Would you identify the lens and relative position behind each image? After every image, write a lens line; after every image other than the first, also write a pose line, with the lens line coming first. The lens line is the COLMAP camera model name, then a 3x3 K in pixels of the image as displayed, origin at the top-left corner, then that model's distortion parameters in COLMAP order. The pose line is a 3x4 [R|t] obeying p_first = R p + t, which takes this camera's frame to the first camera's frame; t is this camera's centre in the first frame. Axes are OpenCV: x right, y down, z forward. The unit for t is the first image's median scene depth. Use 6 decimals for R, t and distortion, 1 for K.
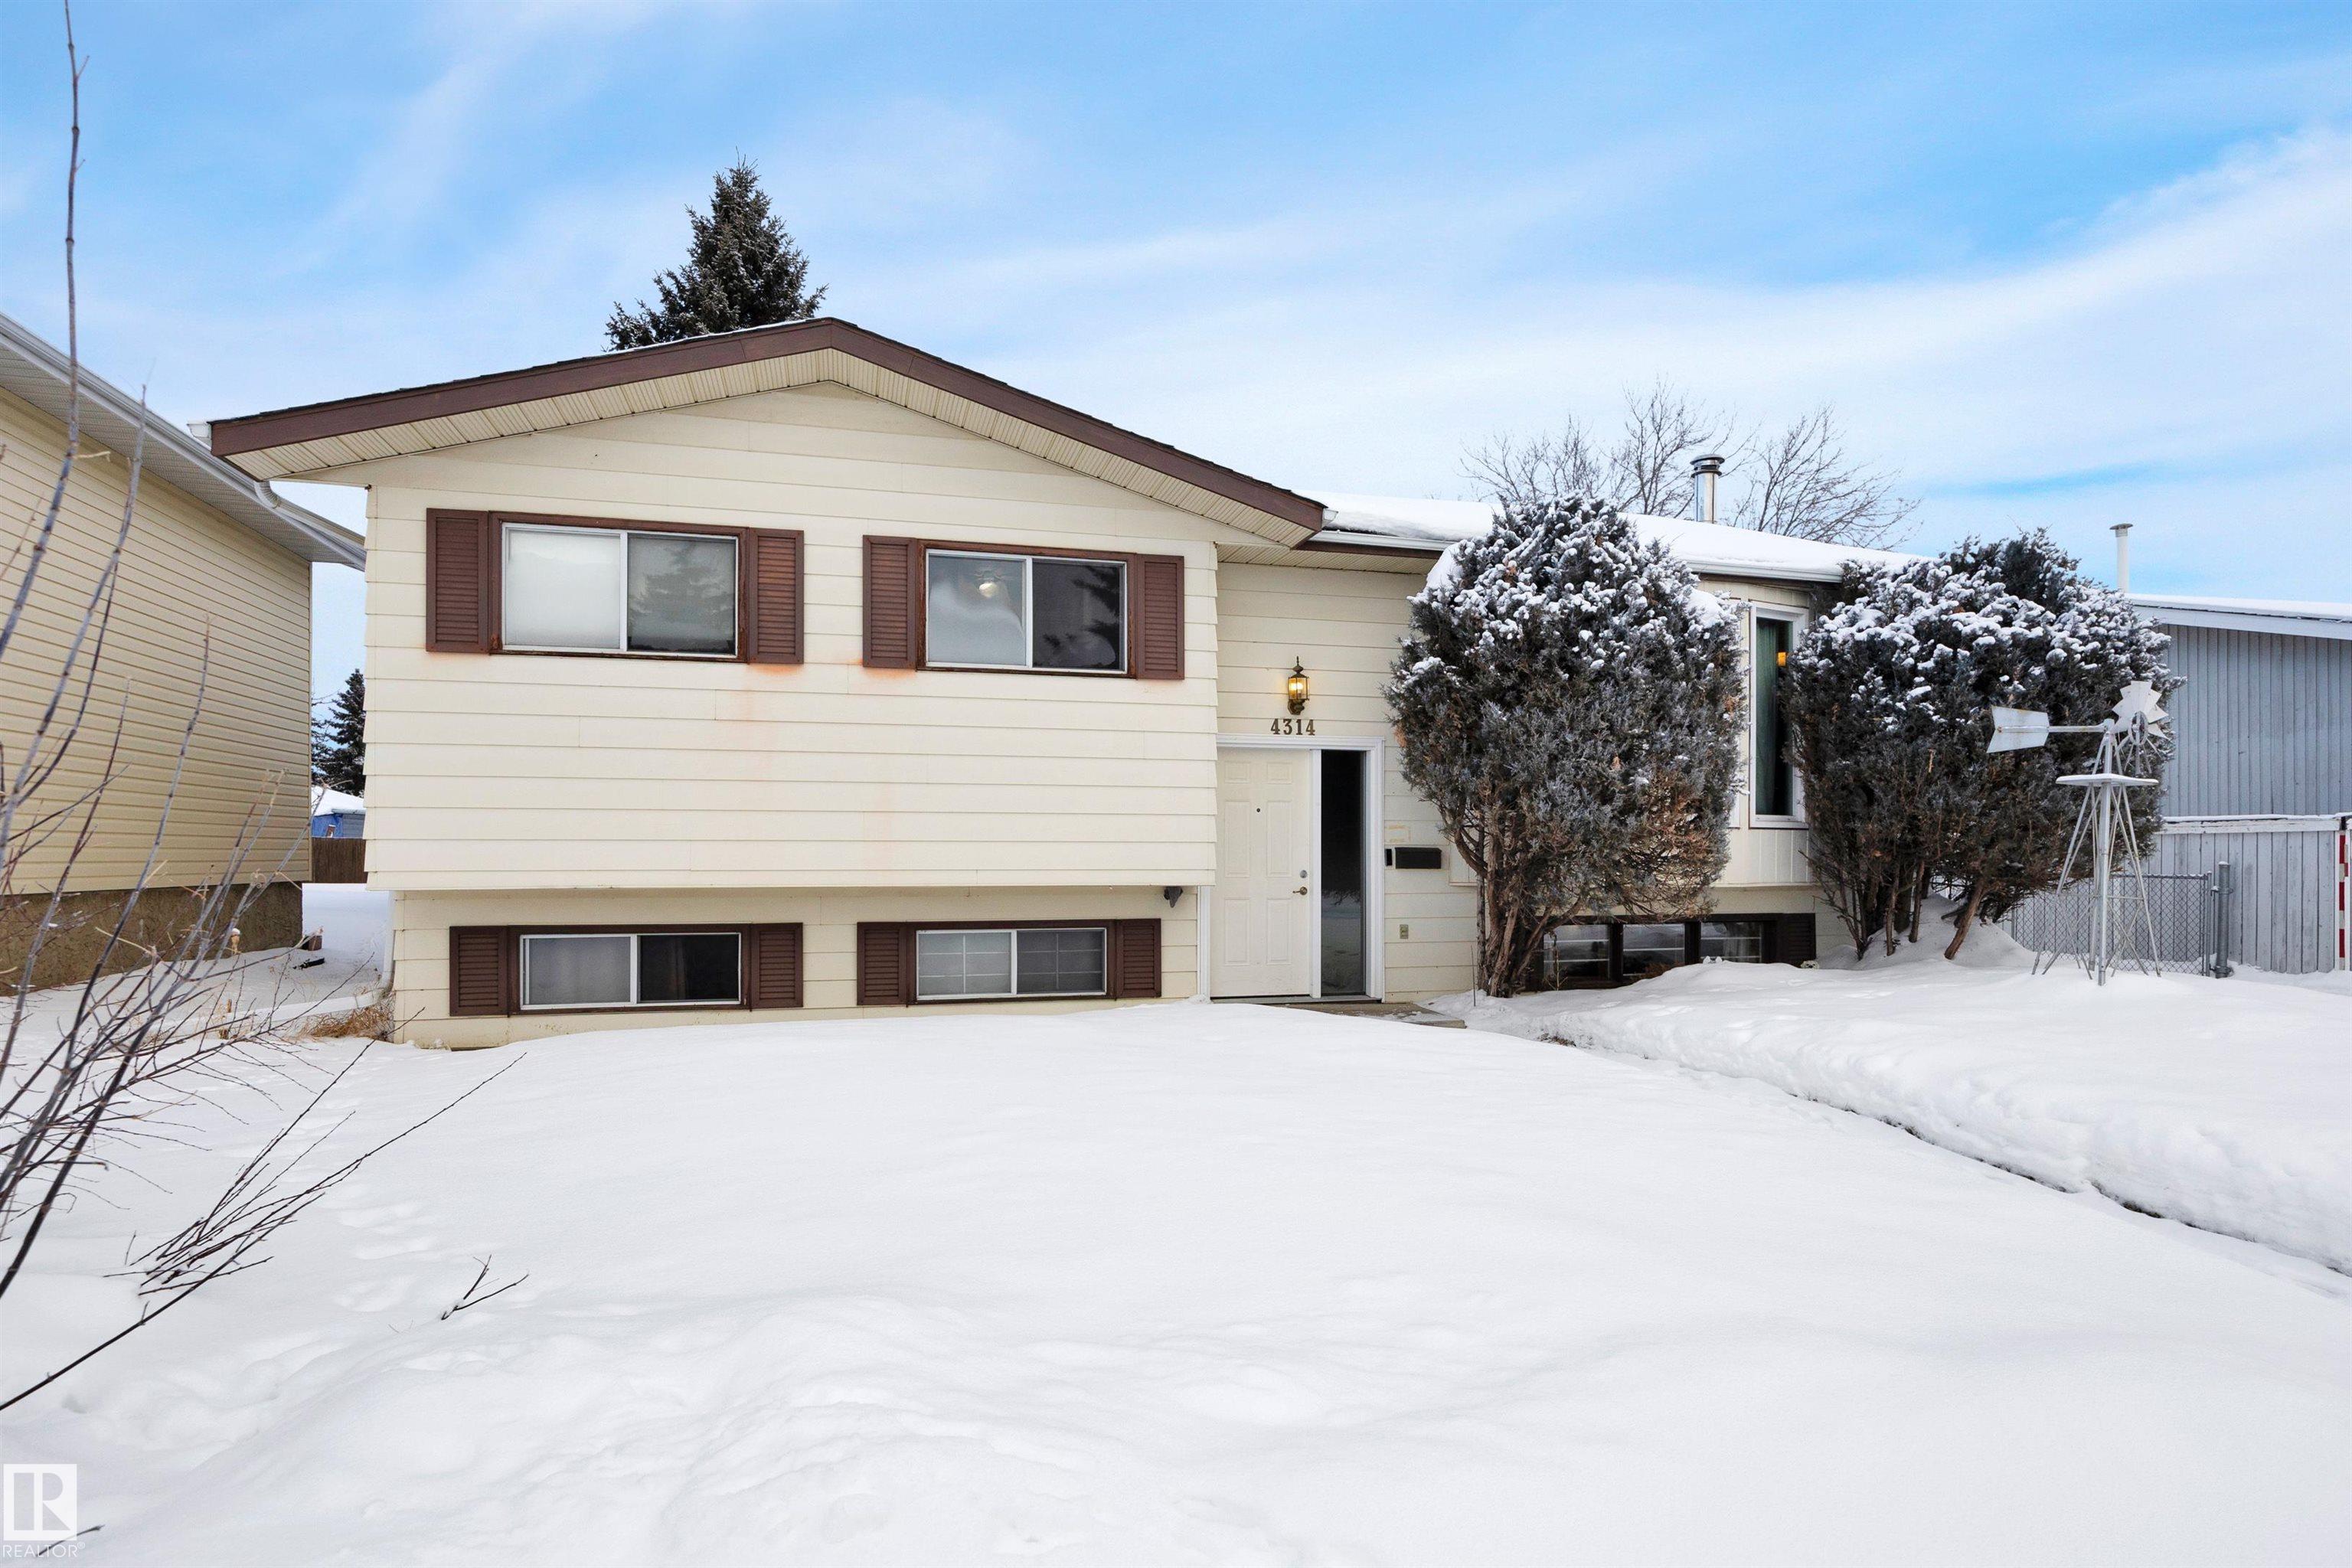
lens RADIAL K [[1284.8, 0, 1161.1], [0, 1284.8, 850.8], [0, 0, 1]] dist [-0.012108, 0.001096]
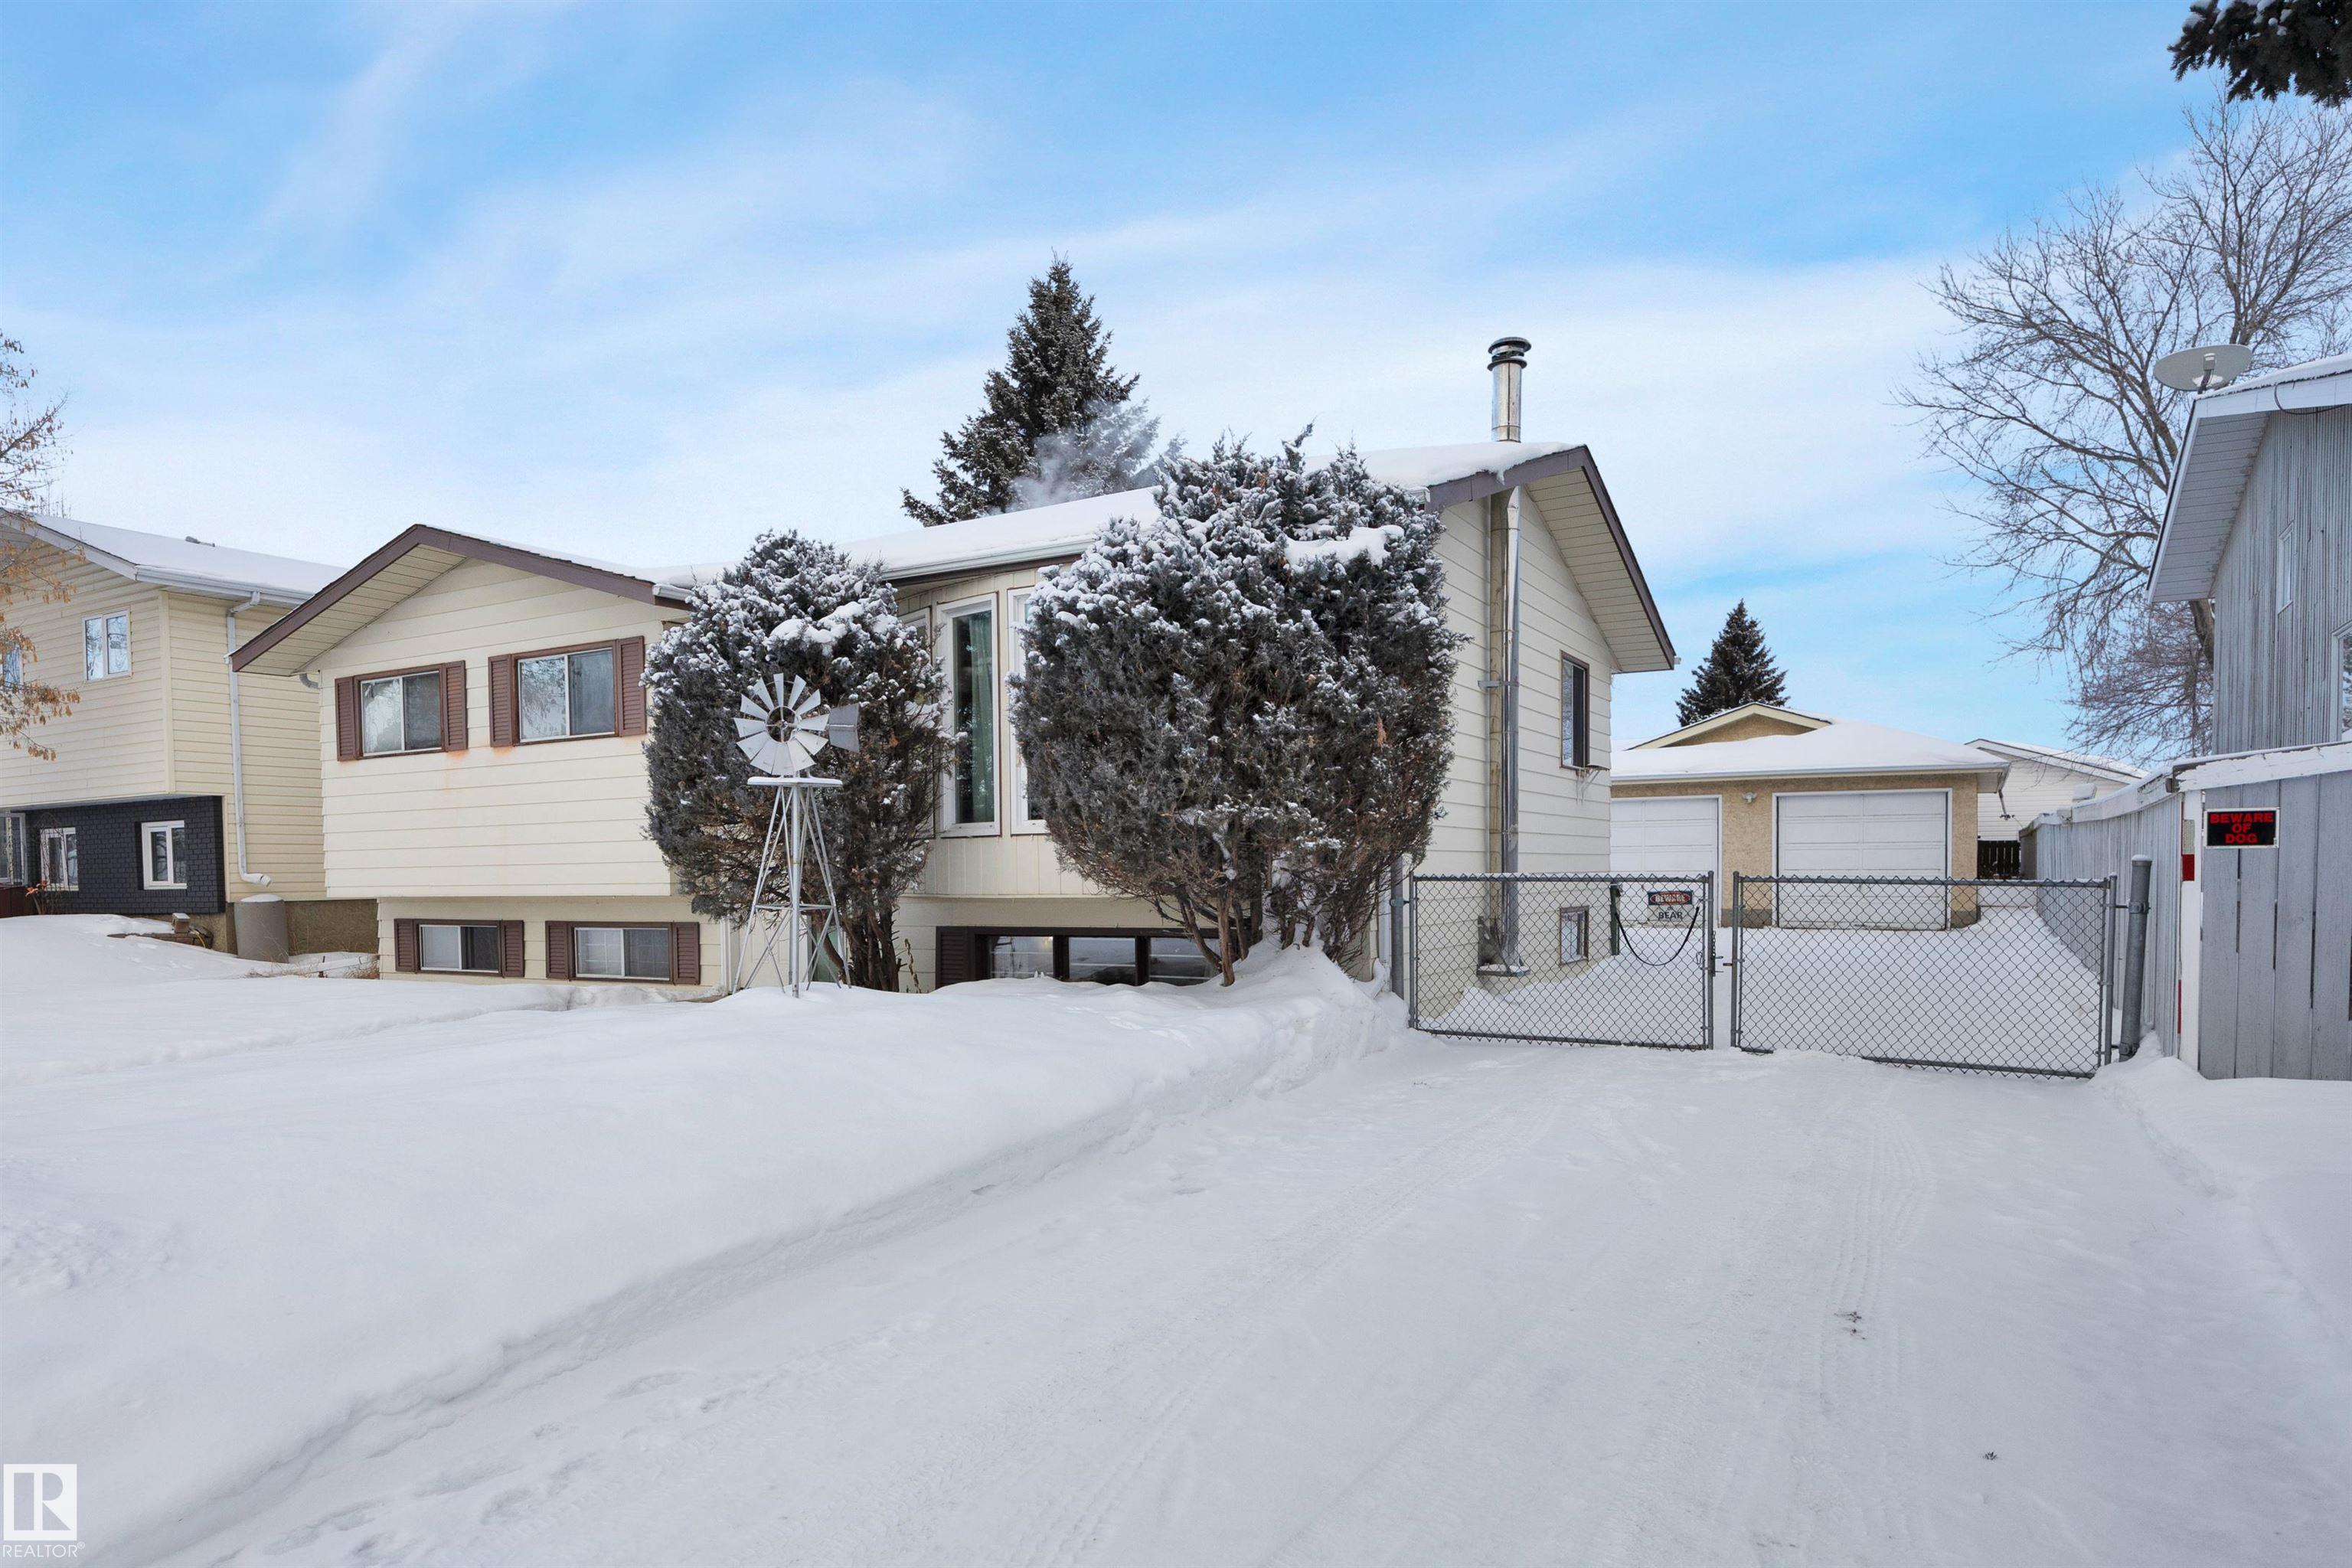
lens RADIAL K [[1340.2, 0, 1090.4], [0, 1340.2, 928.8], [0, 0, 1]] dist [-0.004512, -0.000667]
pose [[0.708459, 0.018247, -0.705516, 1.290153], [0.017495, 0.998904, 0.043403, 0.010345], [0.705535, -0.043092, 0.707364, 0.371760]]
